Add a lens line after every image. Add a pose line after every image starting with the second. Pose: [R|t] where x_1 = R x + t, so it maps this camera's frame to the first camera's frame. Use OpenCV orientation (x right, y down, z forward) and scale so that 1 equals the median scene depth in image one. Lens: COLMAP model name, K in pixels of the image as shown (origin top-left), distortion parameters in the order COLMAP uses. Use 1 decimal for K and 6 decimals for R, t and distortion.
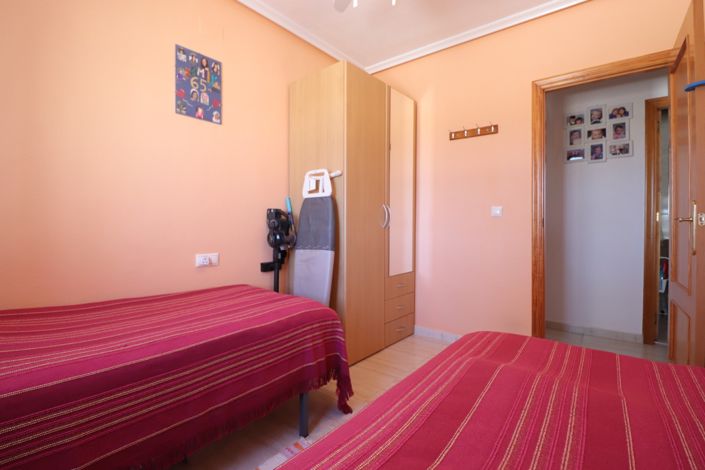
lens RADIAL K [[327.4, 0, 353.3], [0, 327.4, 229.6], [0, 0, 1]] dist [-0.011479, -0.004182]
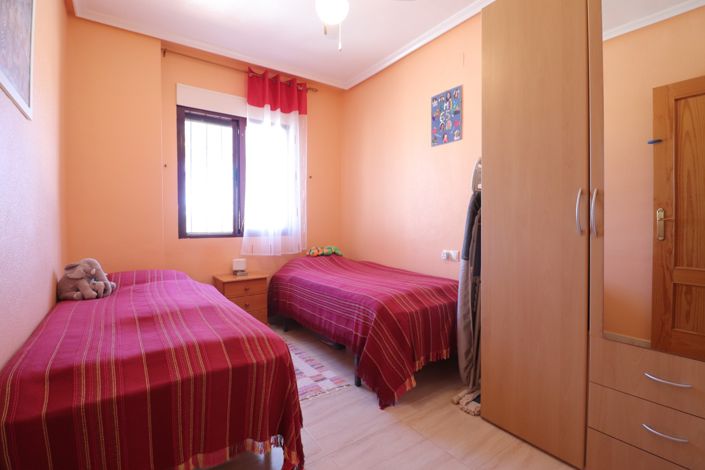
lens RADIAL K [[327.4, 0, 354.2], [0, 327.4, 231.8], [0, 0, 1]] dist [-0.011479, -0.004182]
pose [[-0.280755, 0.024479, -0.959467, 0.850472], [-0.007381, 0.999590, 0.027663, -0.027632], [0.959751, 0.014848, -0.280459, 1.012961]]
